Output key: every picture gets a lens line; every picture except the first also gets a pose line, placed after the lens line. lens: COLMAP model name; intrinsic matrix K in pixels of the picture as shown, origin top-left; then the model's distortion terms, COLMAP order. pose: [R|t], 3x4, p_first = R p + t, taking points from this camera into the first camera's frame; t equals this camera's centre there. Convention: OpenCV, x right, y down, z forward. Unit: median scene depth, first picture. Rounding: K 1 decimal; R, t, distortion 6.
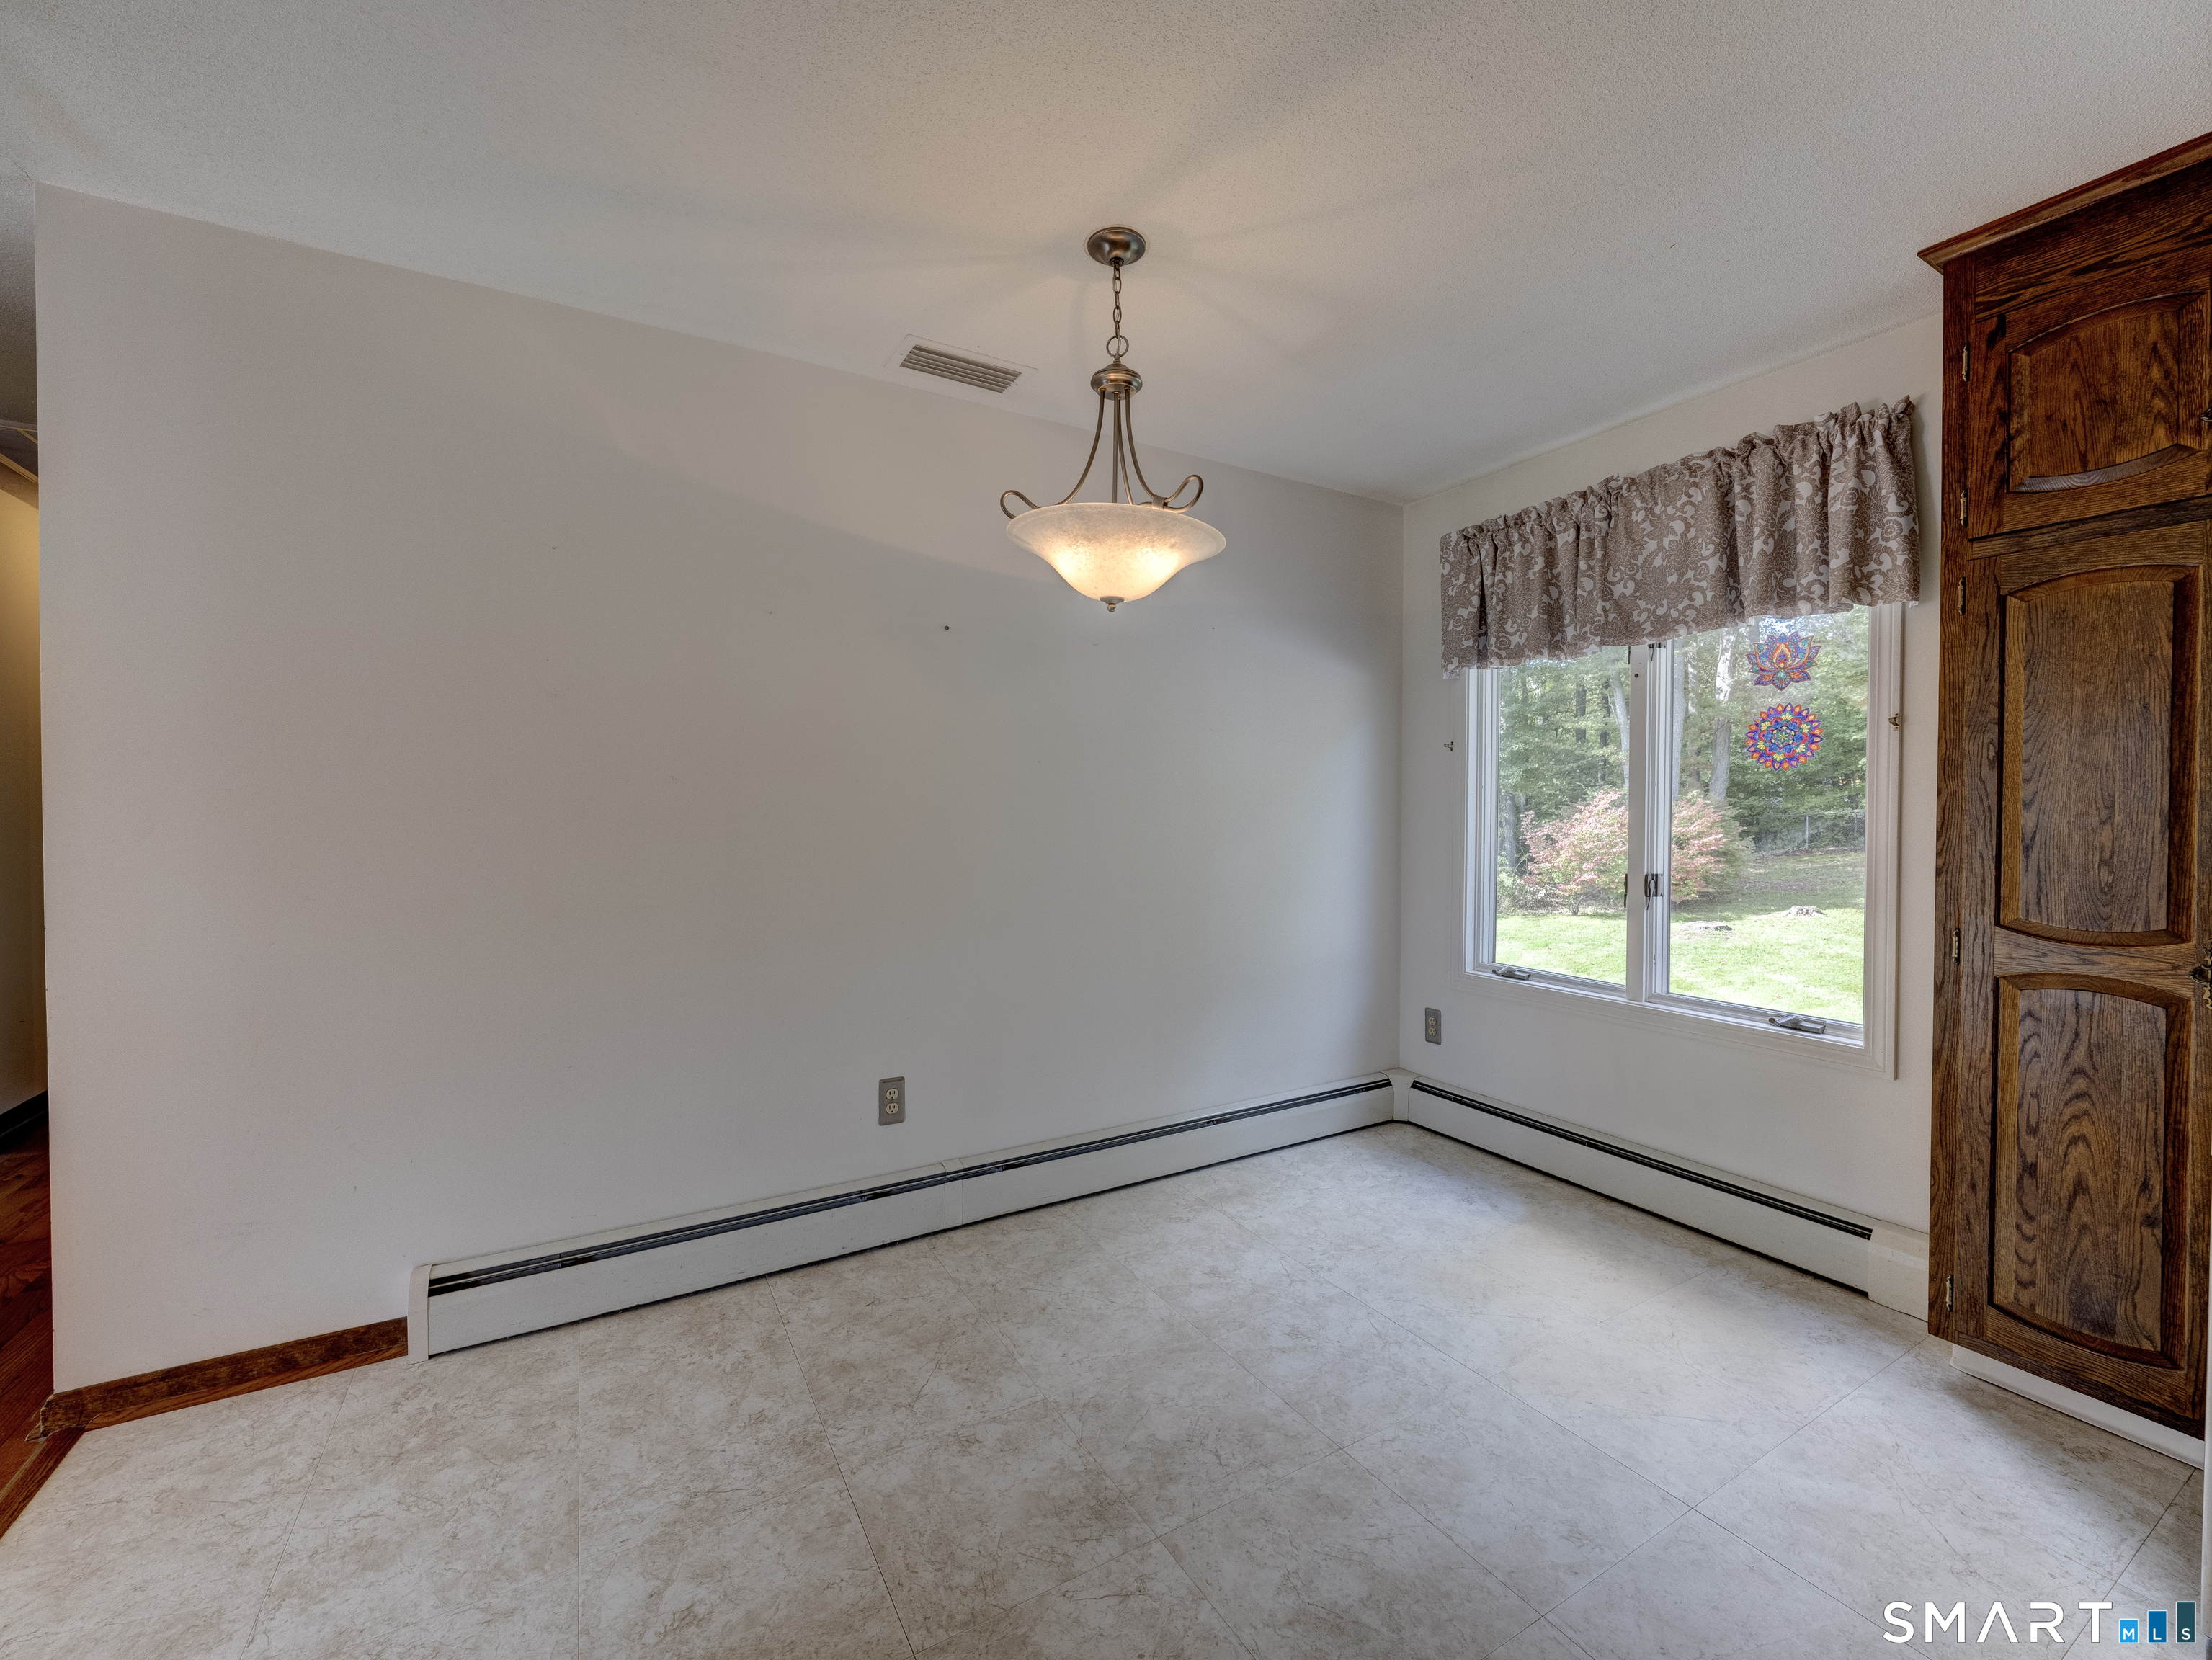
lens RADIAL K [[904.6, 0, 1109.9], [0, 904.6, 821.9], [0, 0, 1]] dist [-0.007218, 0.000193]
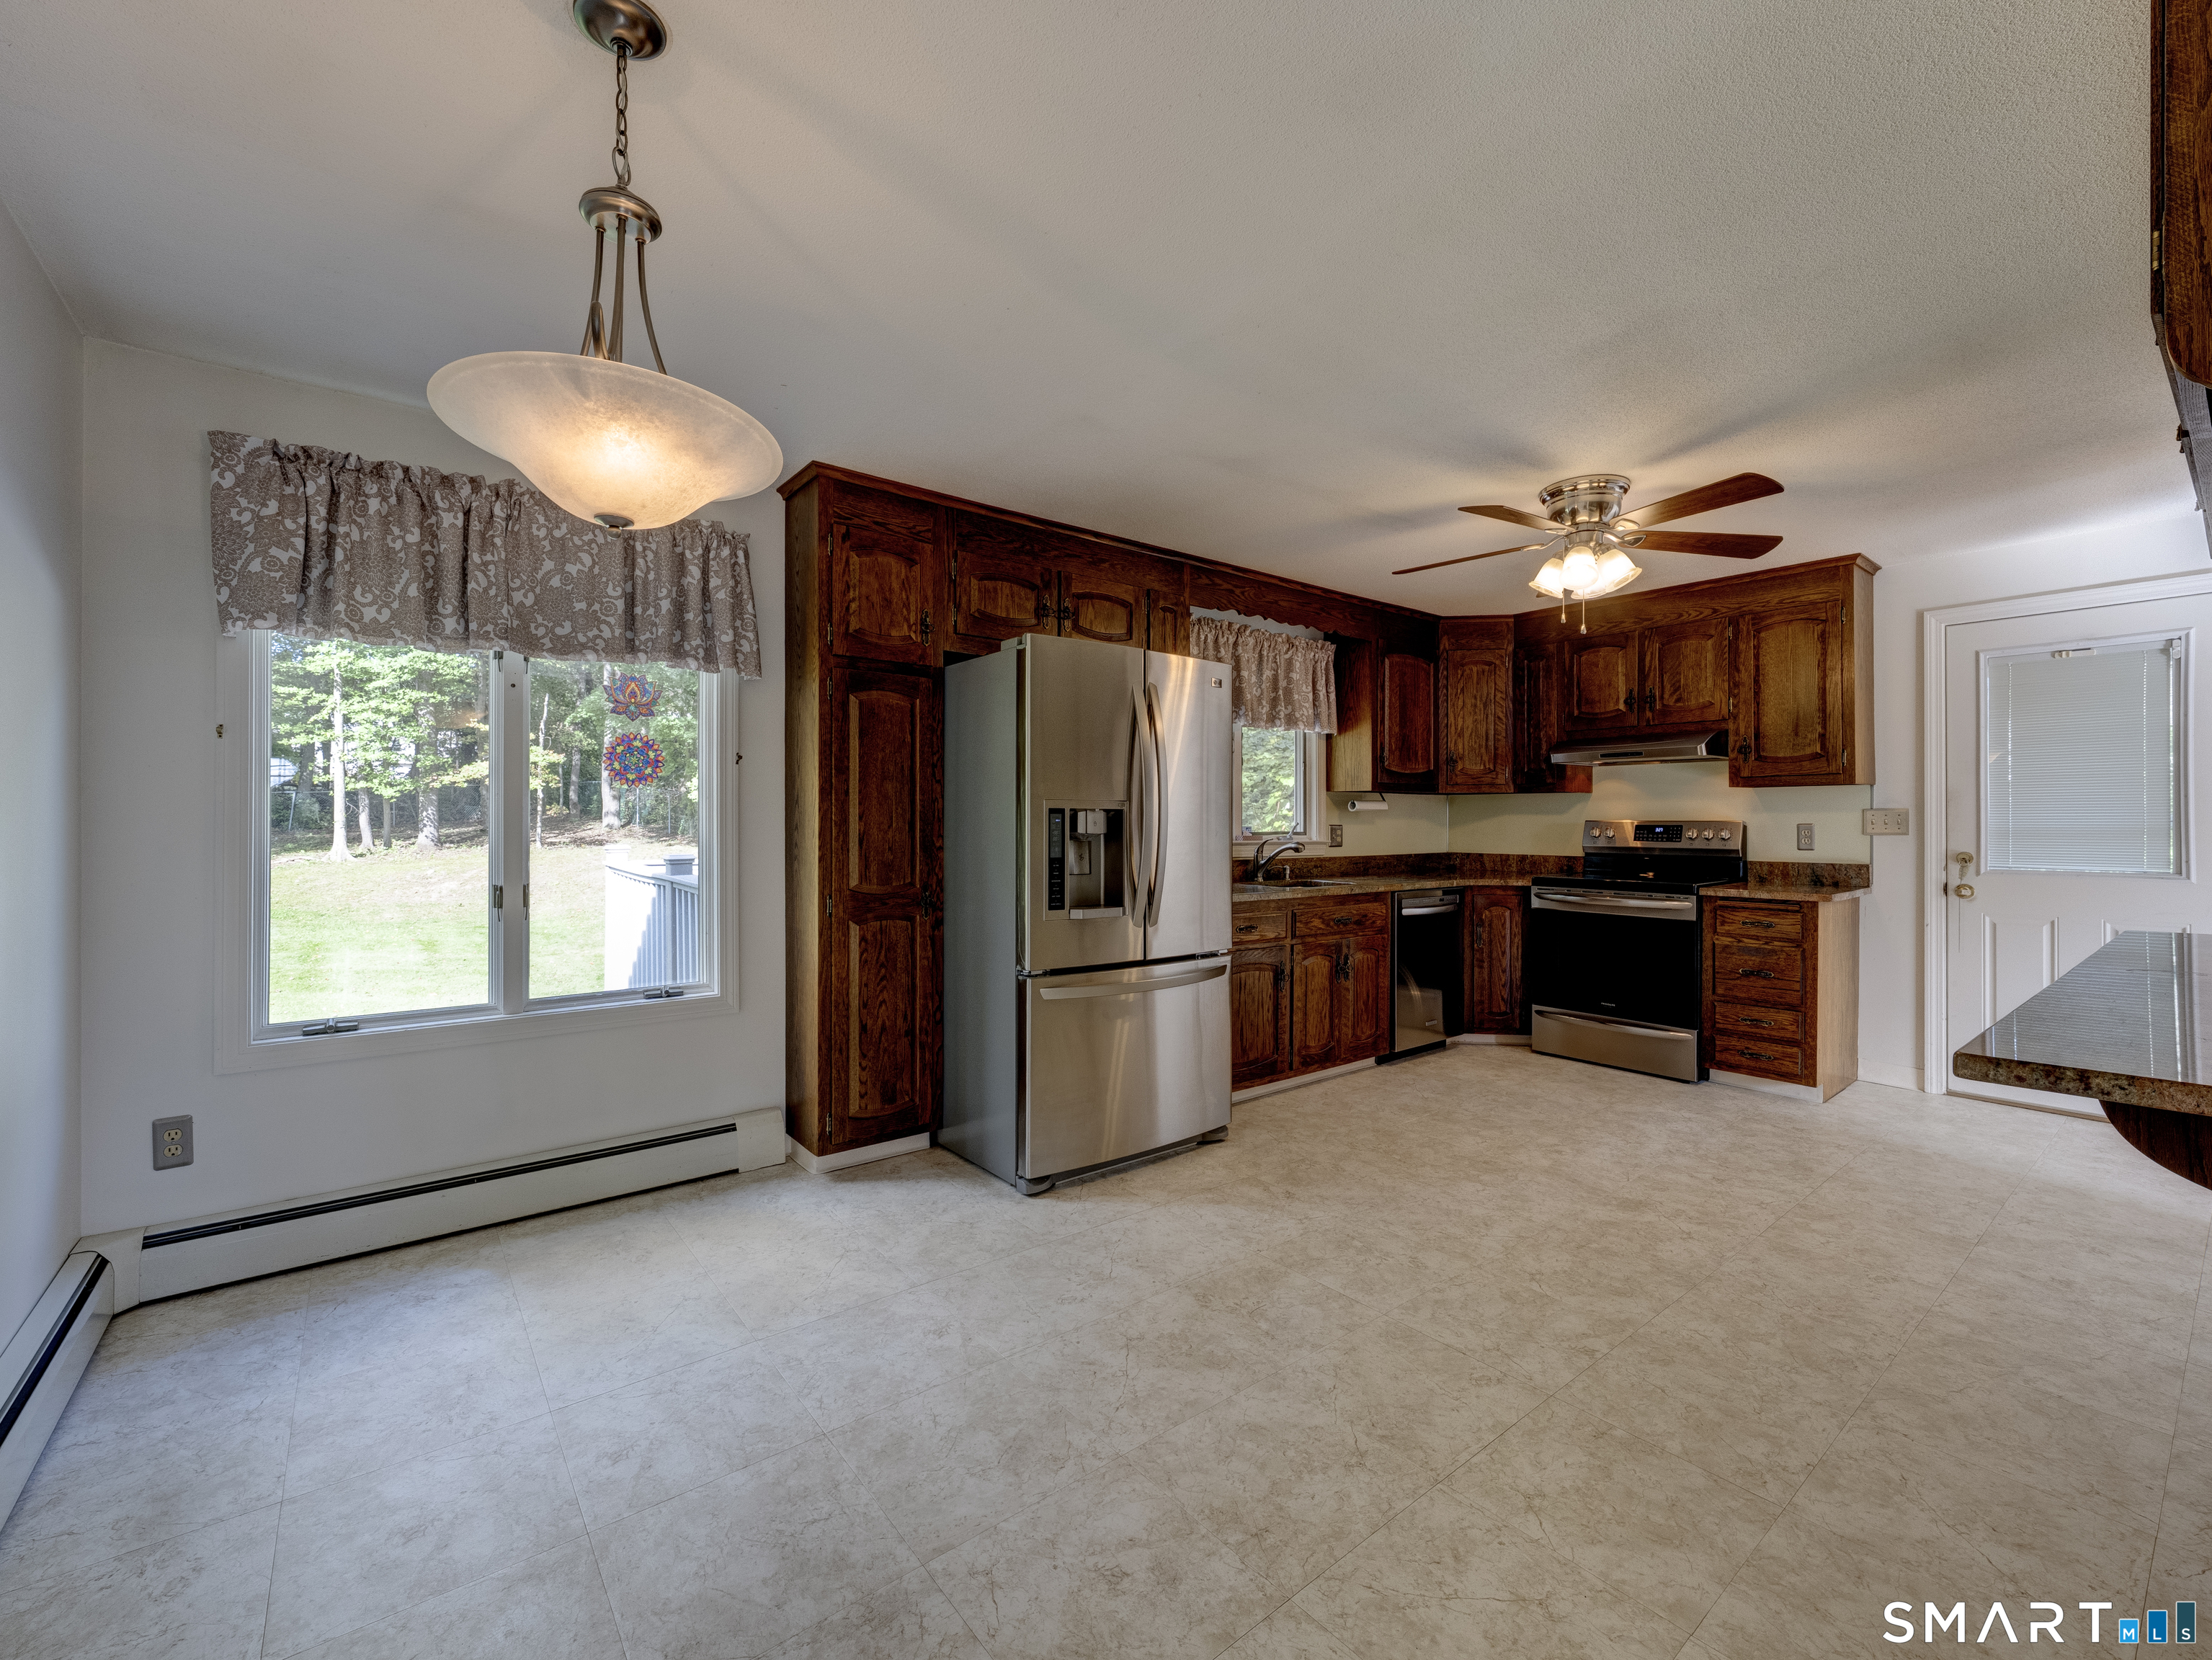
lens RADIAL K [[932.2, 0, 1108.0], [0, 932.2, 823.6], [0, 0, 1]] dist [-0.004608, -0.000275]
pose [[-0.141972, -0.004880, 0.989859, -0.614185], [0.013096, 0.999891, 0.006807, -0.010442], [-0.989784, 0.013930, -0.141892, 0.588888]]
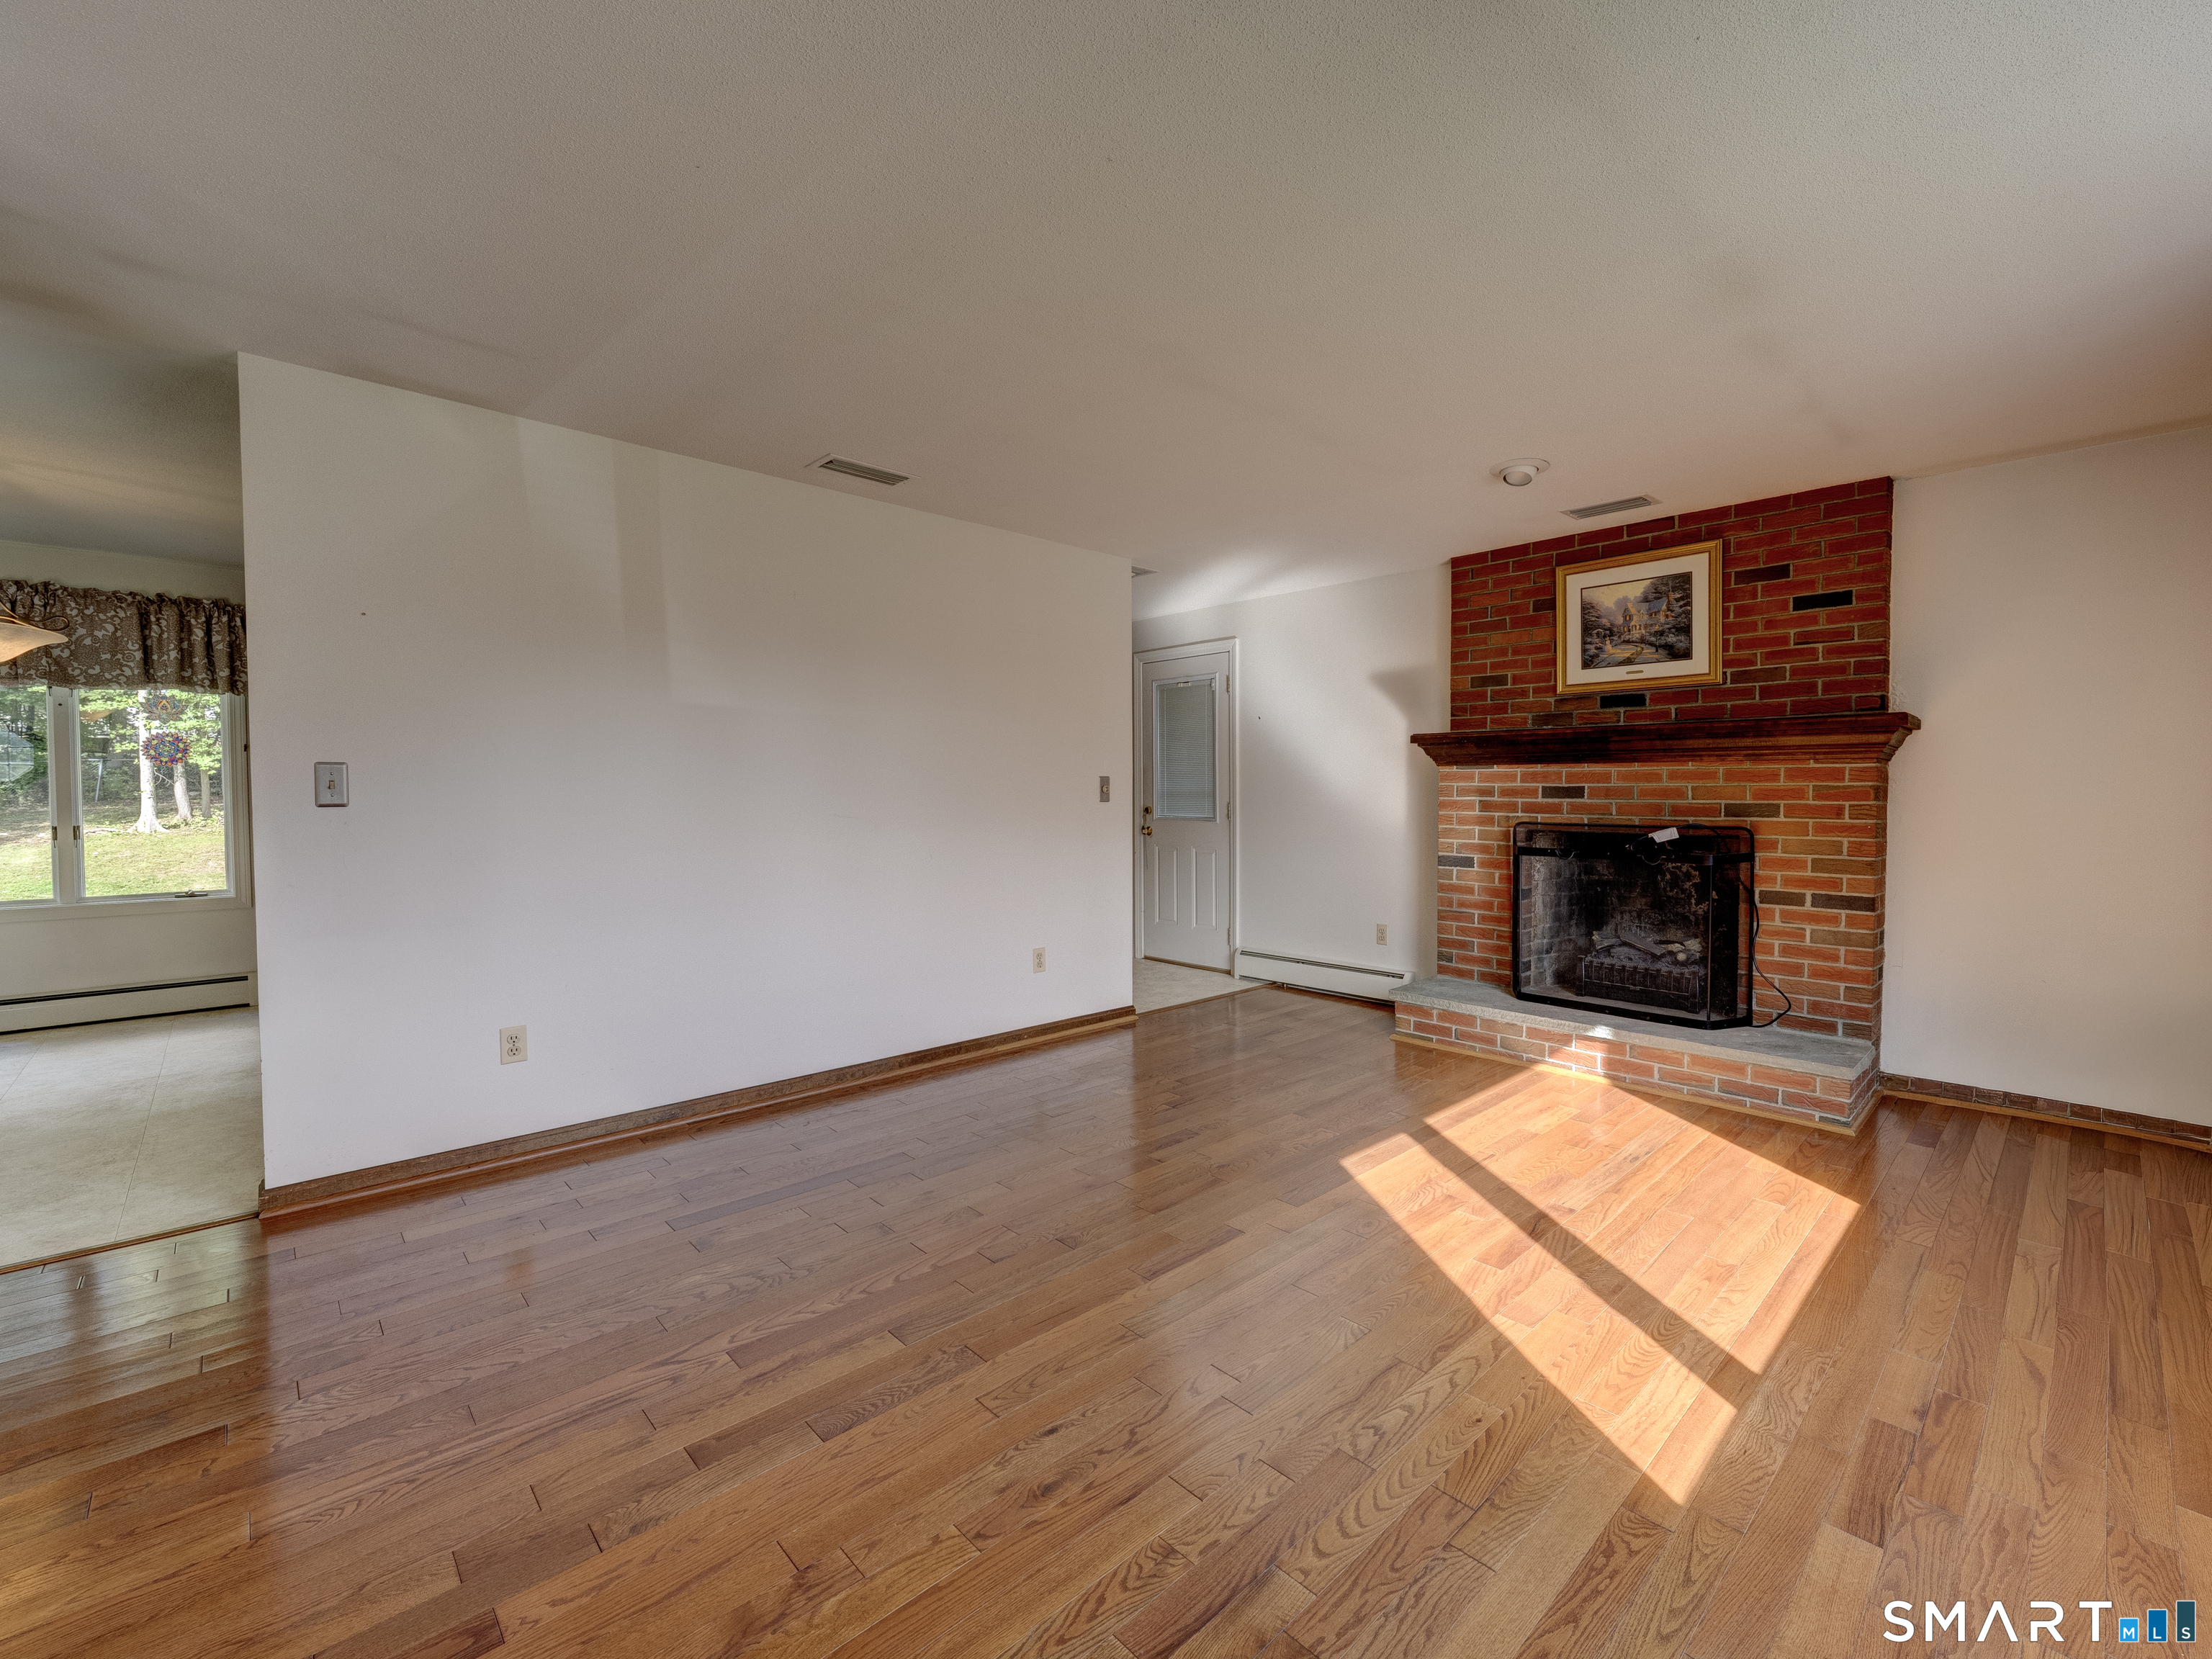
lens RADIAL K [[940.6, 0, 1175.6], [0, 940.6, 818.6], [0, 0, 1]] dist [-0.002317, 0.000128]
pose [[-0.259537, -0.031526, 0.965218, -1.845421], [0.013944, 0.999240, 0.036387, 0.009955], [-0.965632, 0.022902, -0.258900, -0.580850]]
